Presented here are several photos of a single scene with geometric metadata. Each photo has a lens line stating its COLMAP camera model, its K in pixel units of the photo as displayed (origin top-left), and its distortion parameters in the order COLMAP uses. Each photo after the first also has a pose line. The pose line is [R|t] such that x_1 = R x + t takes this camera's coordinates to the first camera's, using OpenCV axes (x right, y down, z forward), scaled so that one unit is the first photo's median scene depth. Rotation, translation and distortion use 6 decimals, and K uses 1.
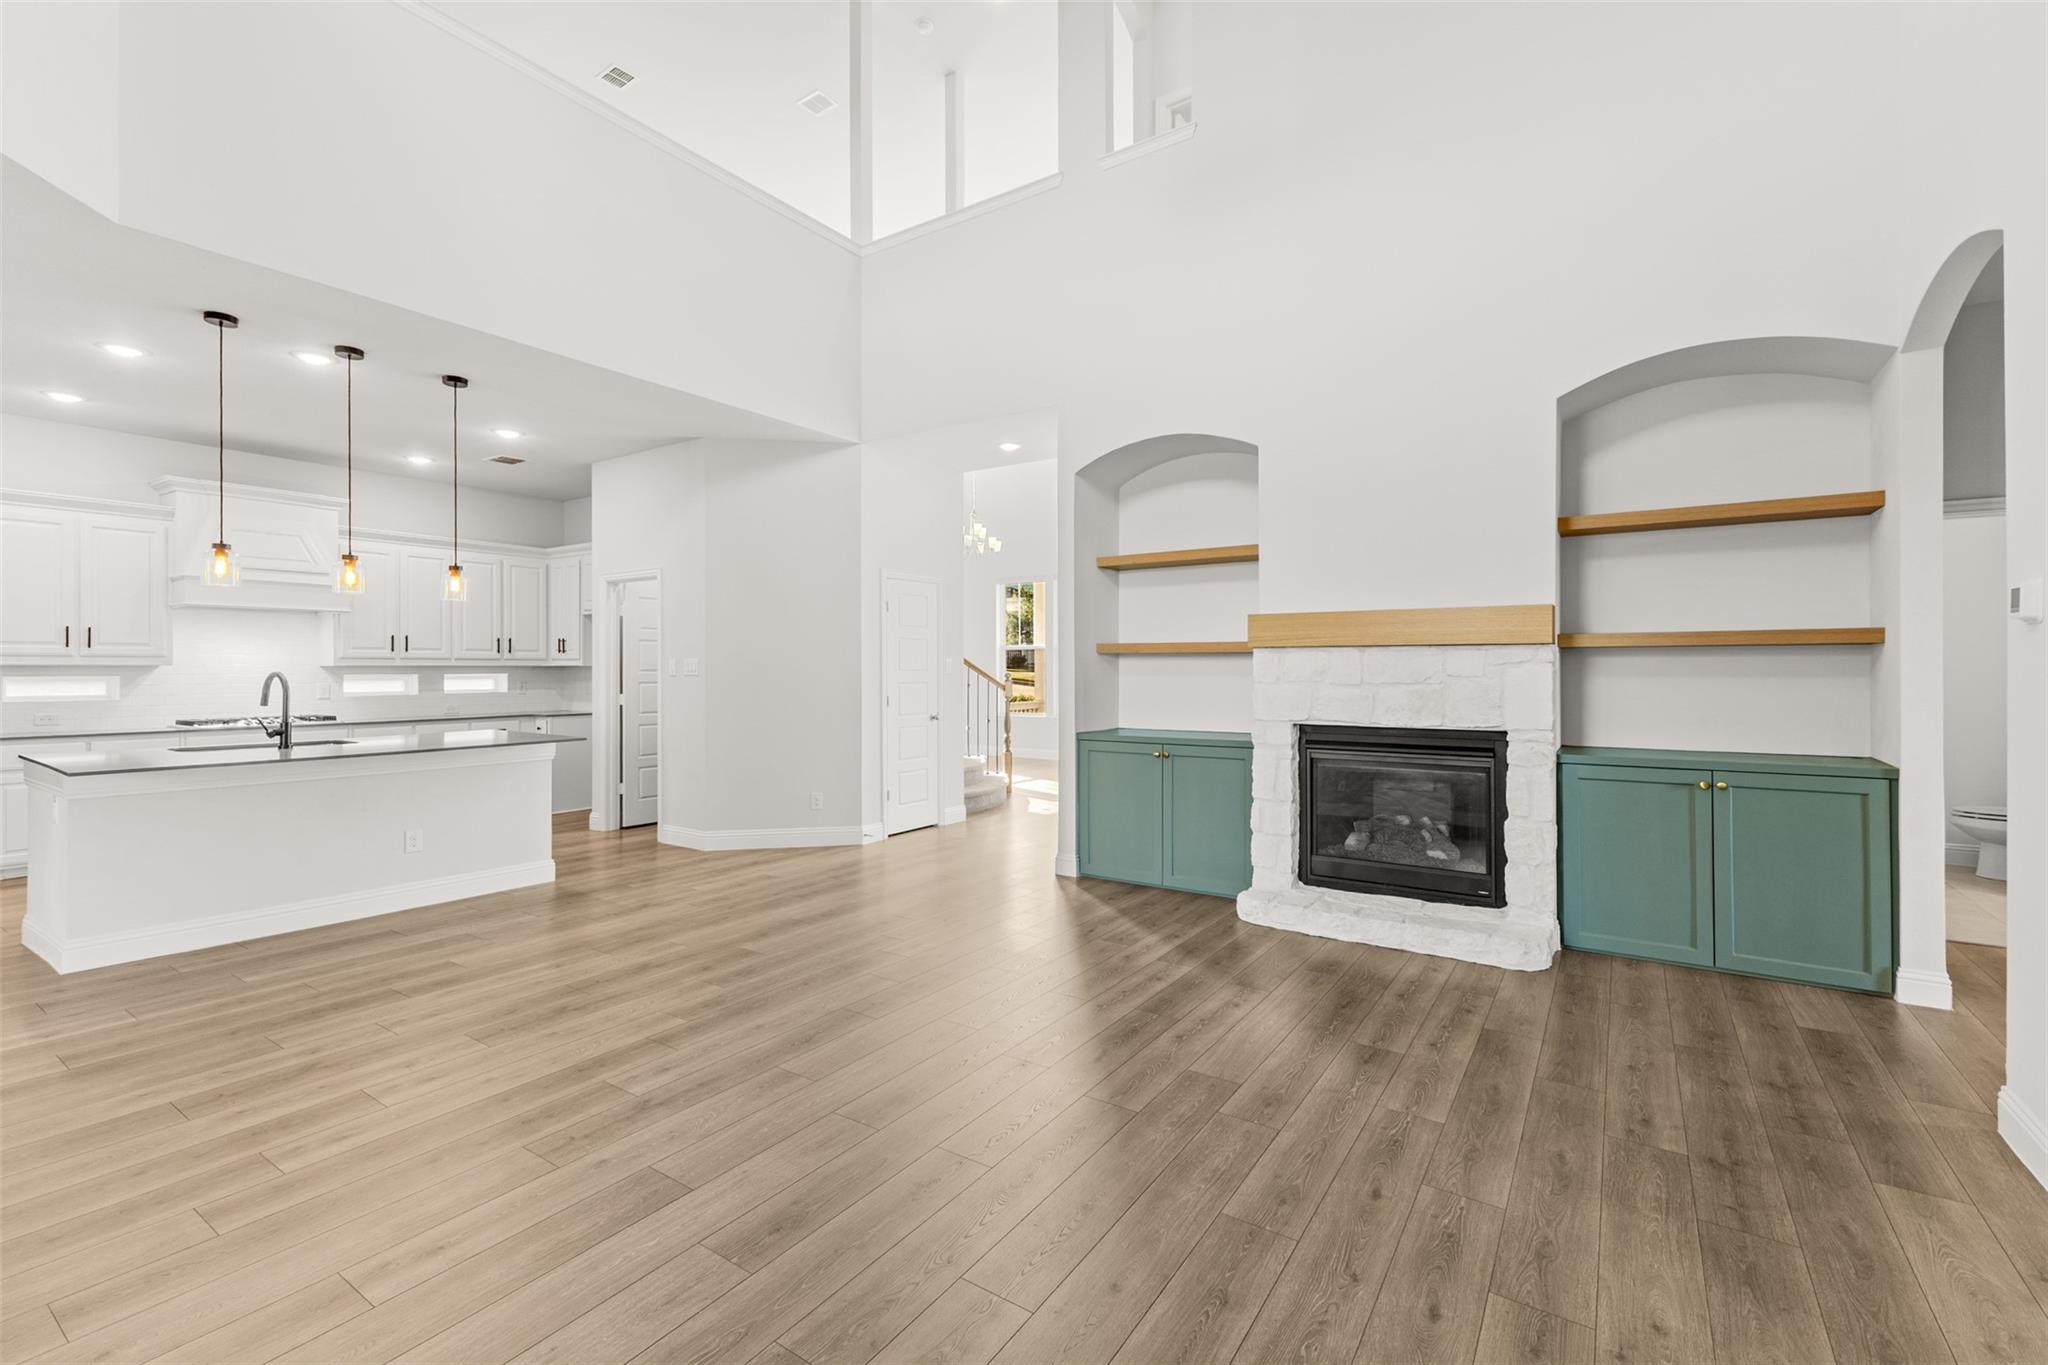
lens RADIAL K [[881.7, 0, 1030.7], [0, 881.7, 668.8], [0, 0, 1]] dist [0.002165, -0.000170]
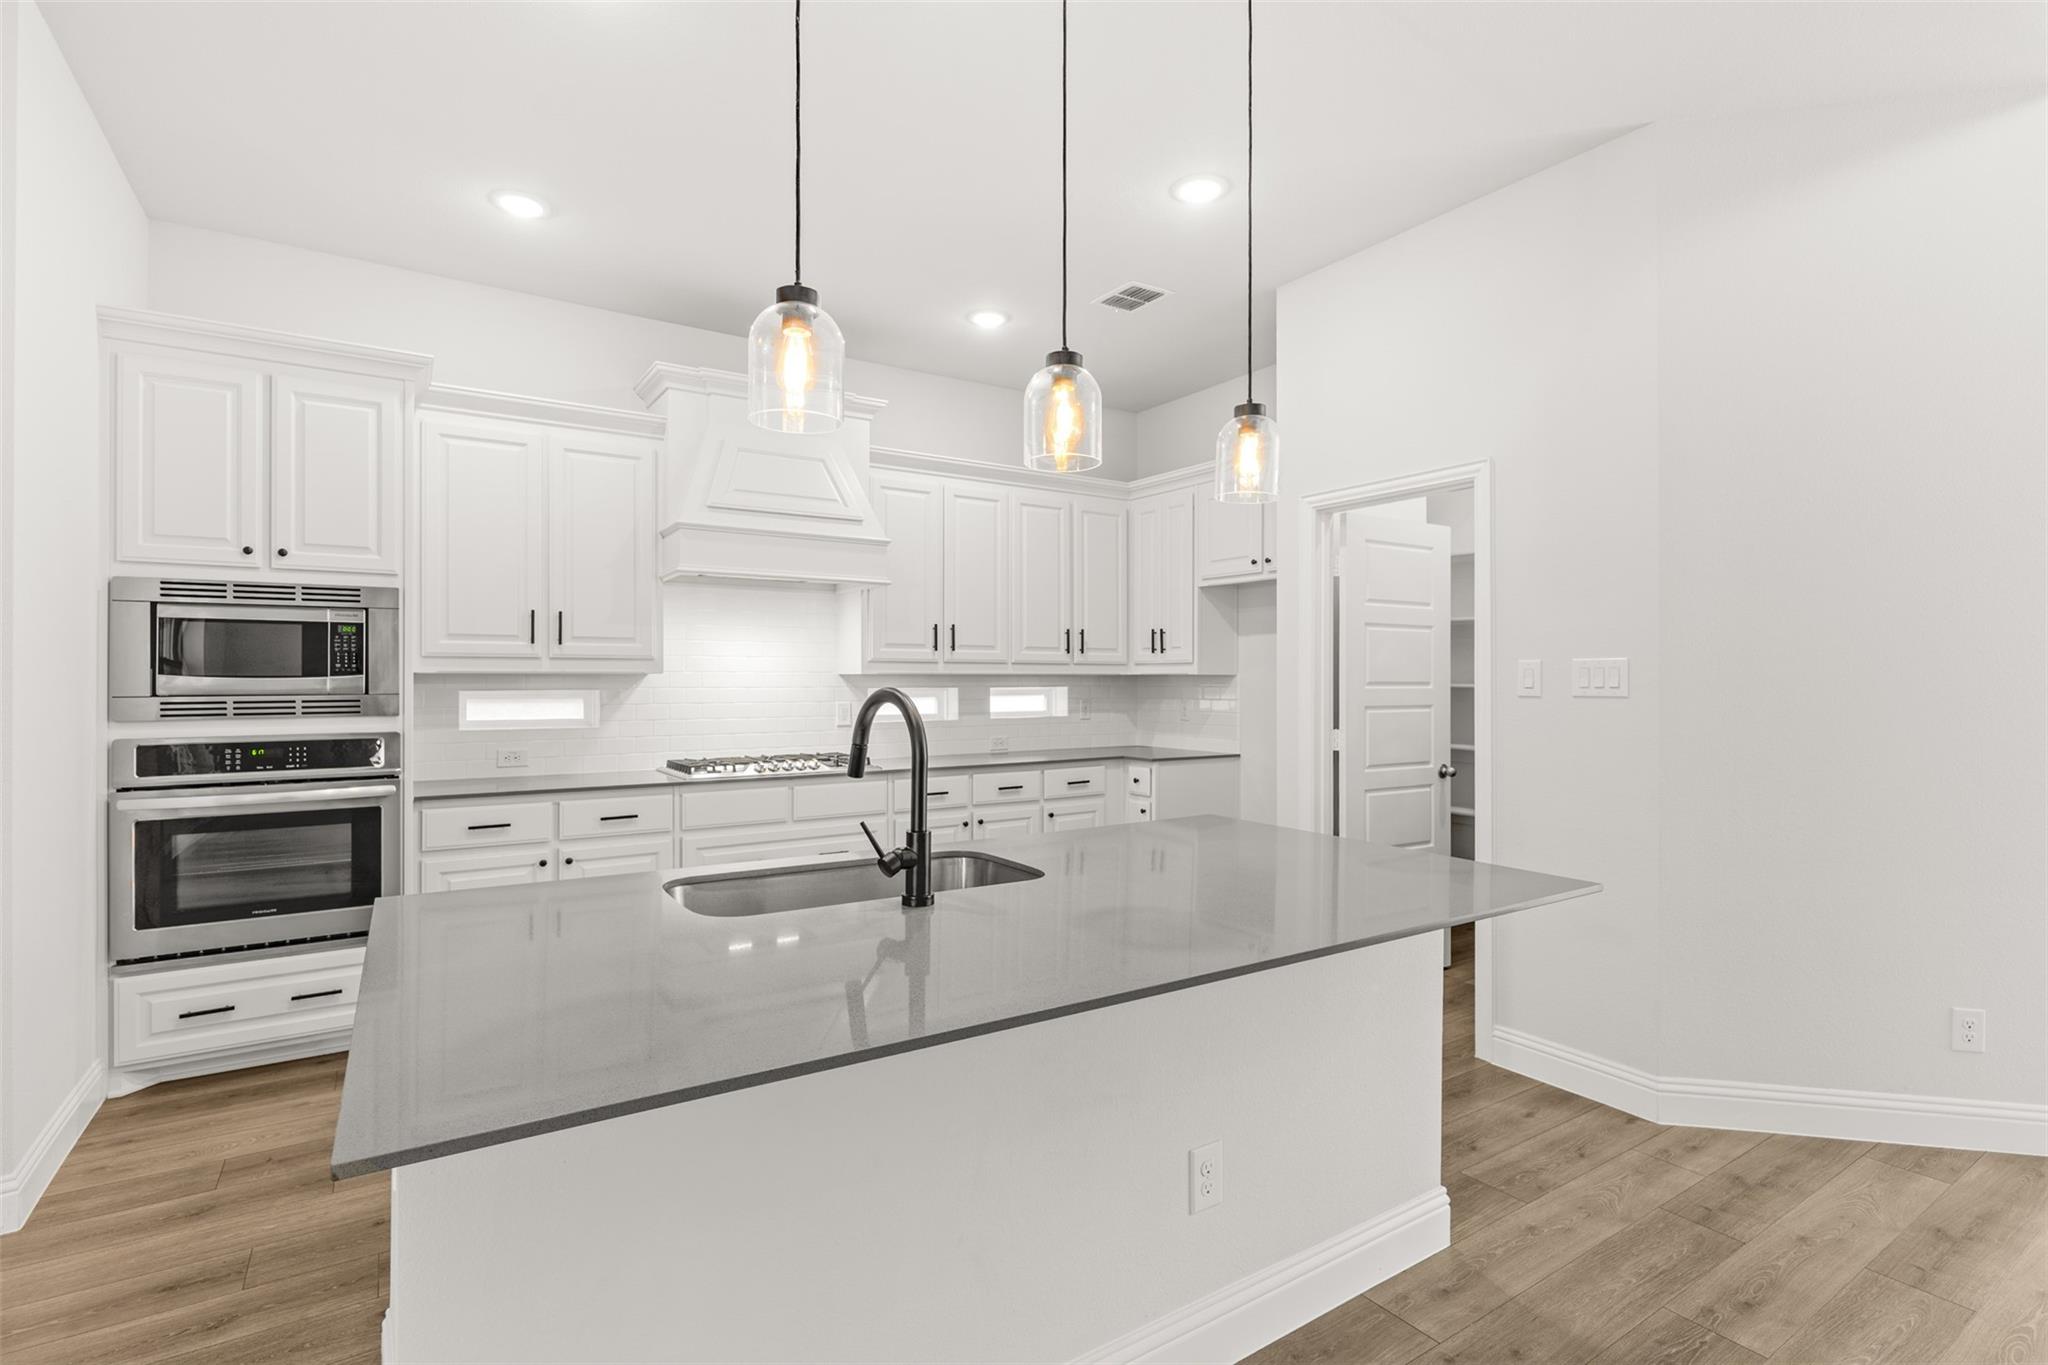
lens RADIAL K [[957.7, 0, 1024.1], [0, 957.7, 684.8], [0, 0, 1]] dist [-0.002252, -0.000109]
pose [[0.919814, 0.004000, -0.392335, -0.414089], [-0.001512, 0.999977, 0.006651, -0.000502], [0.392352, -0.005524, 0.919799, 0.419578]]
